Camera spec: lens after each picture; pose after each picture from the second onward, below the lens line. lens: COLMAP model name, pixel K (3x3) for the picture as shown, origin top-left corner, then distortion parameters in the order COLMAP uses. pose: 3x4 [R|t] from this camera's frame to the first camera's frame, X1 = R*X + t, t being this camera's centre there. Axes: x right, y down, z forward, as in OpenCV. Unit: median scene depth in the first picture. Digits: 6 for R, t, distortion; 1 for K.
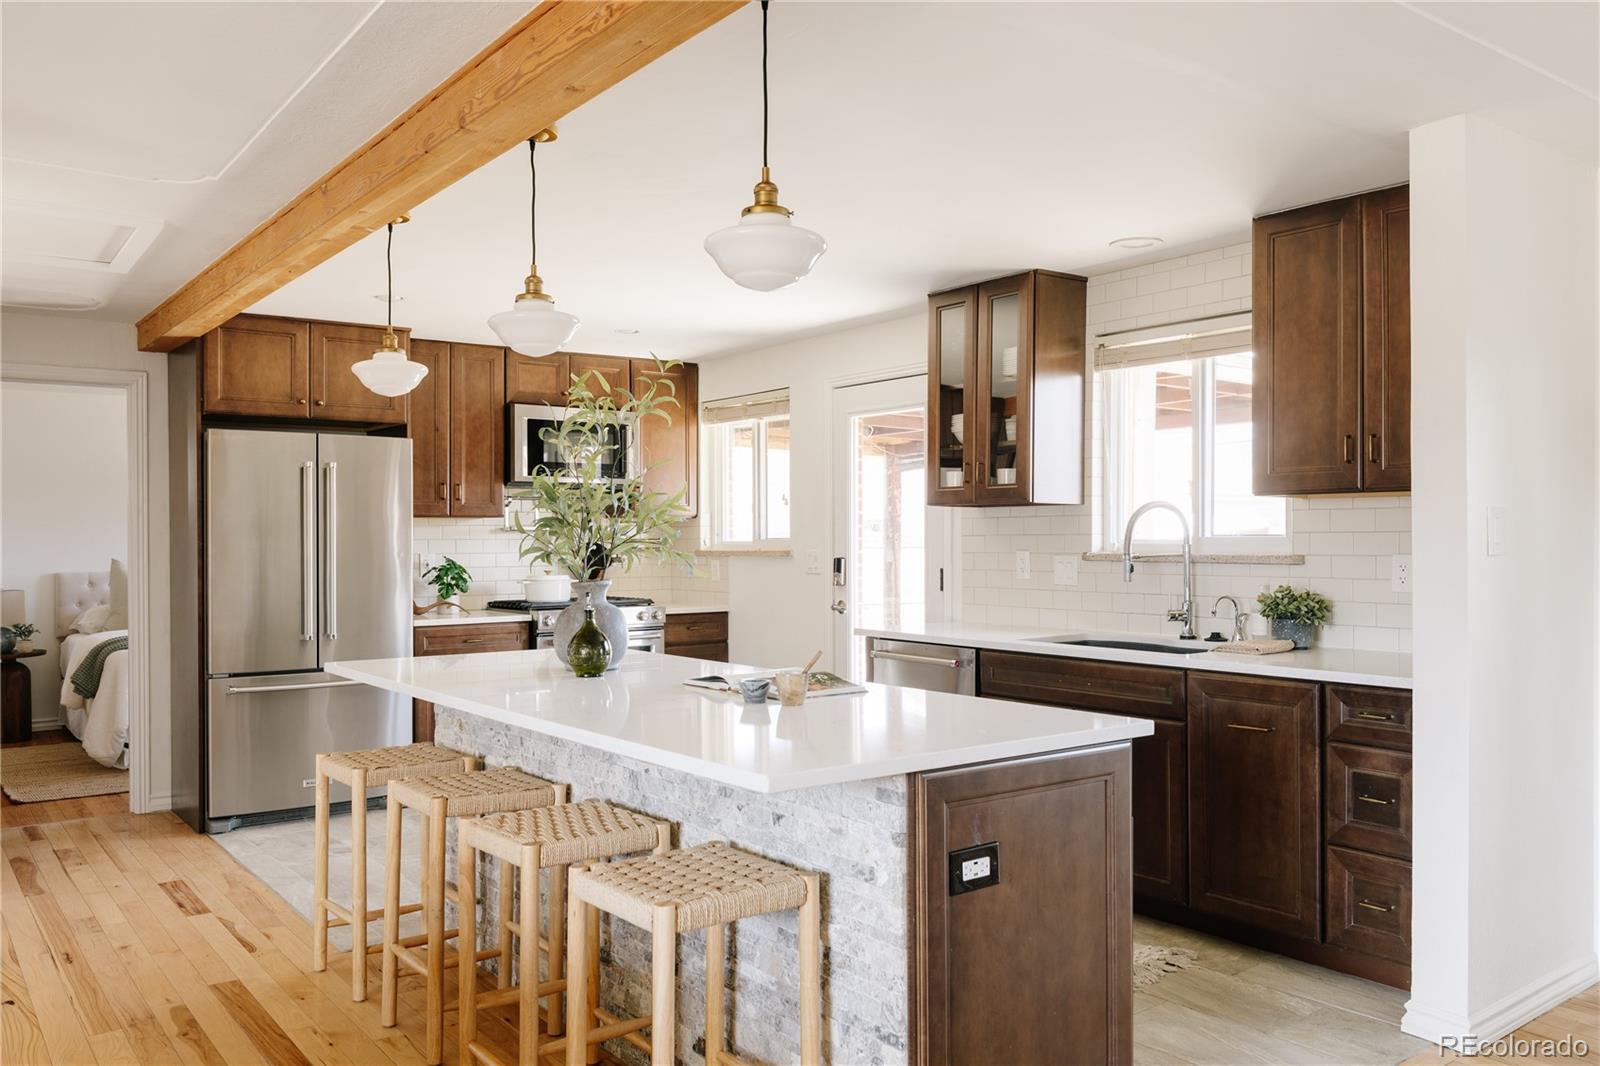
lens RADIAL K [[1239.0, 0, 805.7], [0, 1239.0, 539.0], [0, 0, 1]] dist [0.010155, -0.018632]
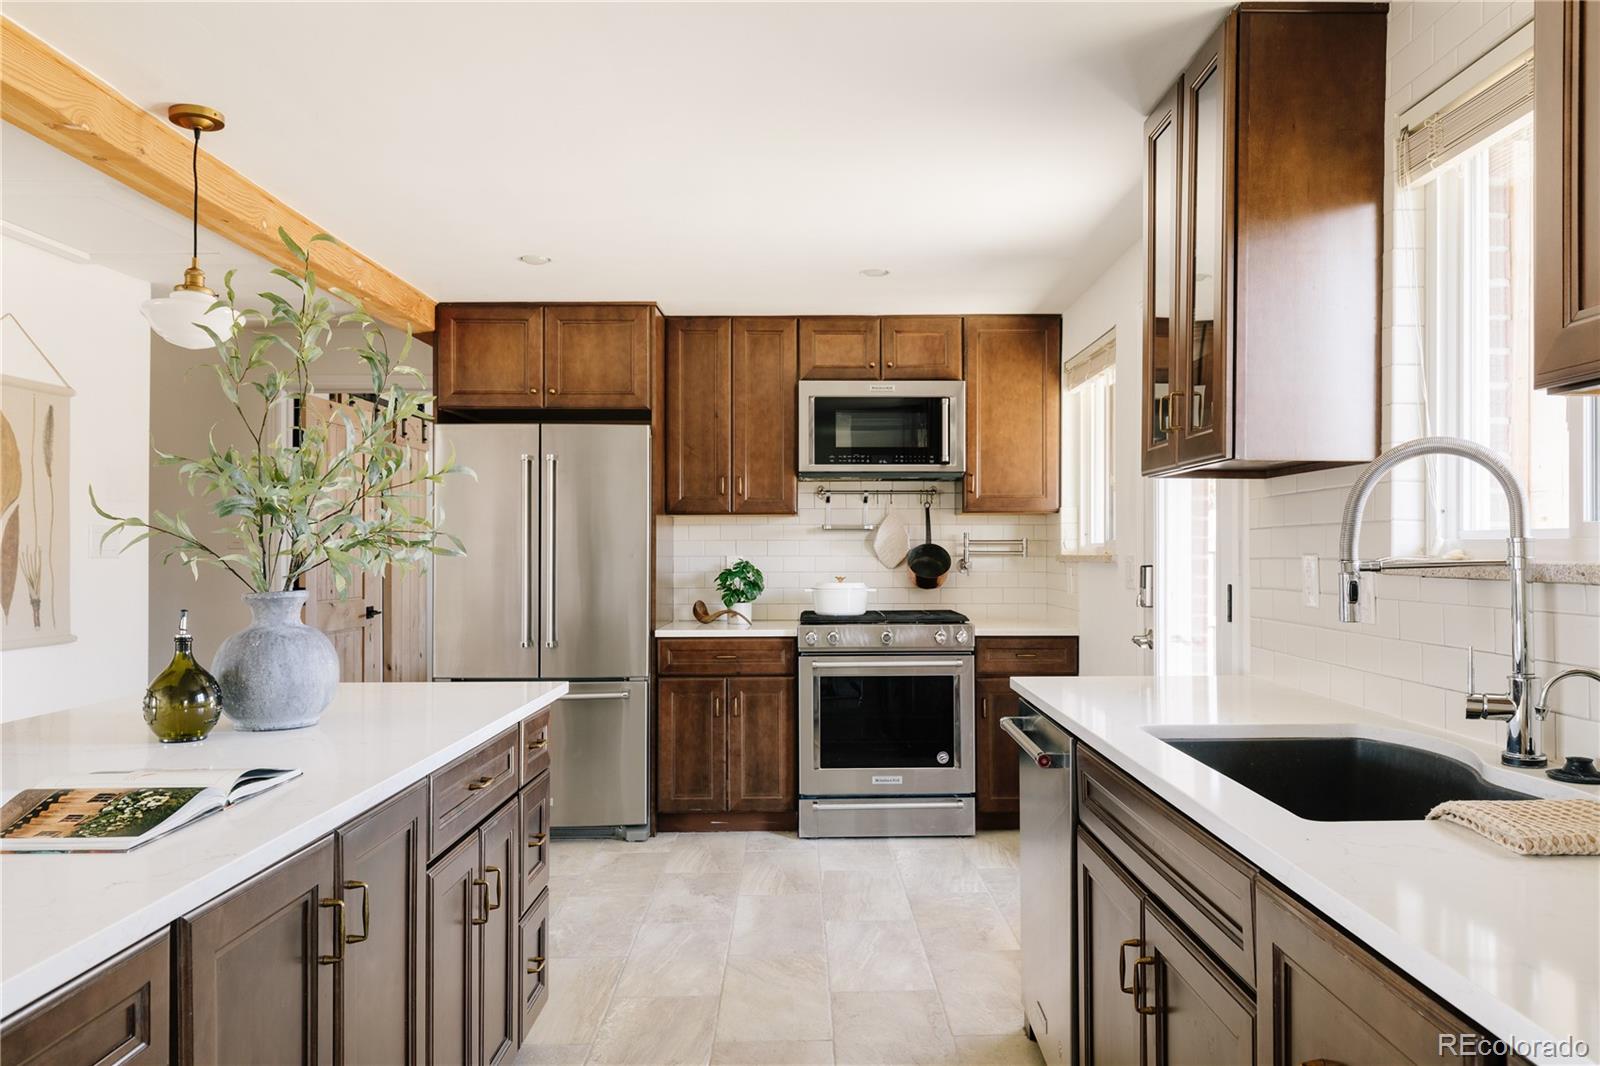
lens RADIAL K [[1132.0, 0, 809.3], [0, 1132.0, 547.6], [0, 0, 1]] dist [-0.000756, -0.004309]
pose [[0.805031, 0.002866, -0.593226, 0.261875], [-0.003697, 0.999993, -0.000185, 0.006584], [0.593221, 0.002342, 0.805036, 0.426929]]
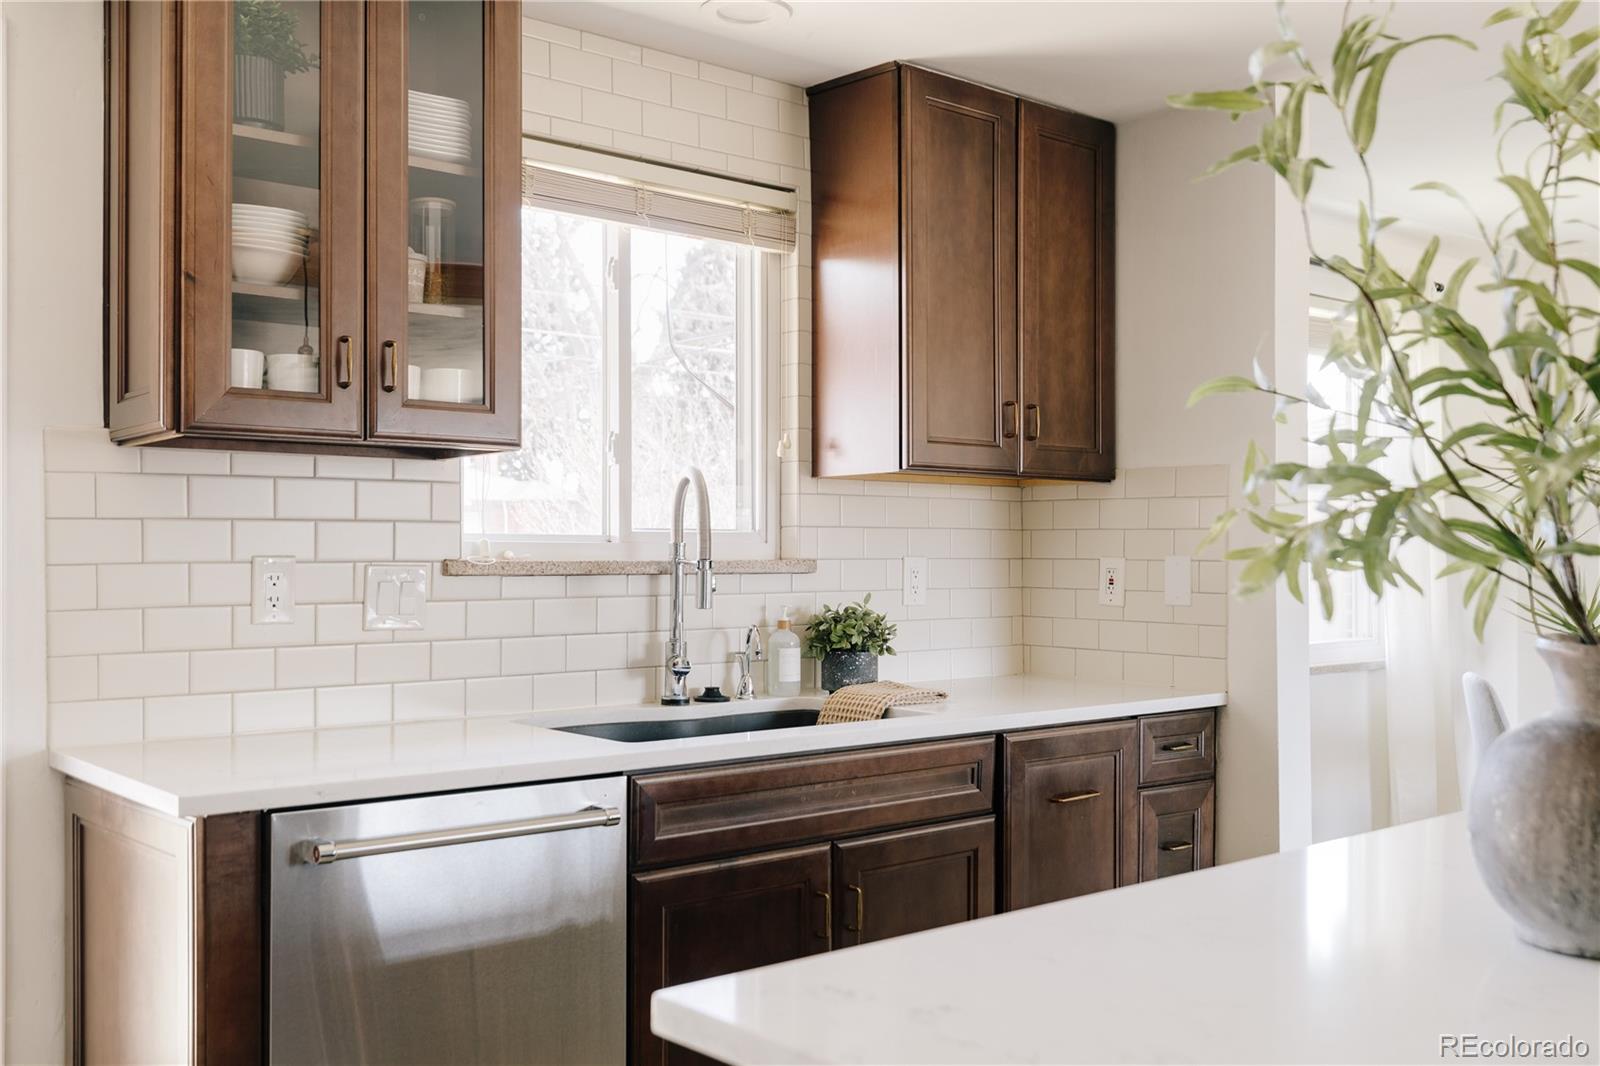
lens RADIAL K [[1539.2, 0, 801.3], [0, 1539.2, 541.3], [0, 0, 1]] dist [0.004849, 0.000000]
pose [[-0.075547, 0.007497, 0.997114, -0.324450], [-0.002811, 0.999966, -0.007732, 0.006908], [-0.997138, -0.003387, -0.075523, 0.768104]]
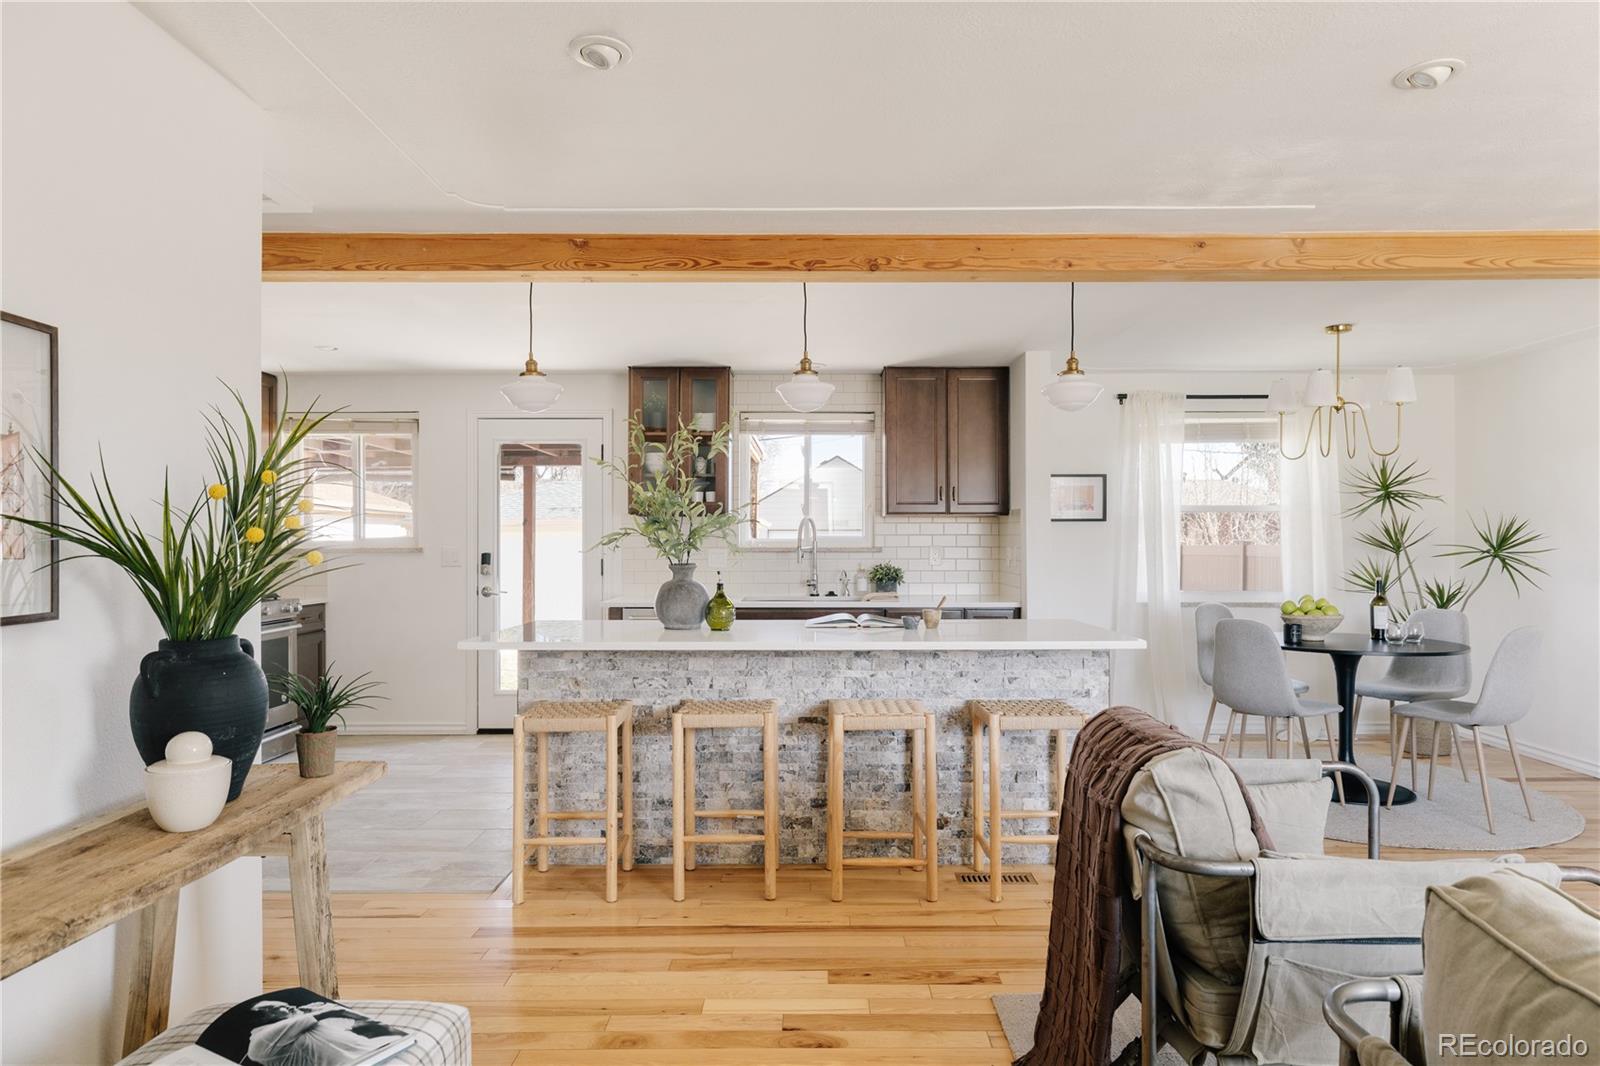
lens RADIAL K [[955.0, 0, 807.7], [0, 955.0, 538.8], [0, 0, 1]] dist [0.016380, -0.000891]
pose [[0.602599, 0.006978, 0.798014, -0.592240], [-0.001641, 0.999970, -0.007504, 0.008111], [-0.798042, 0.003213, 0.602593, 0.153443]]
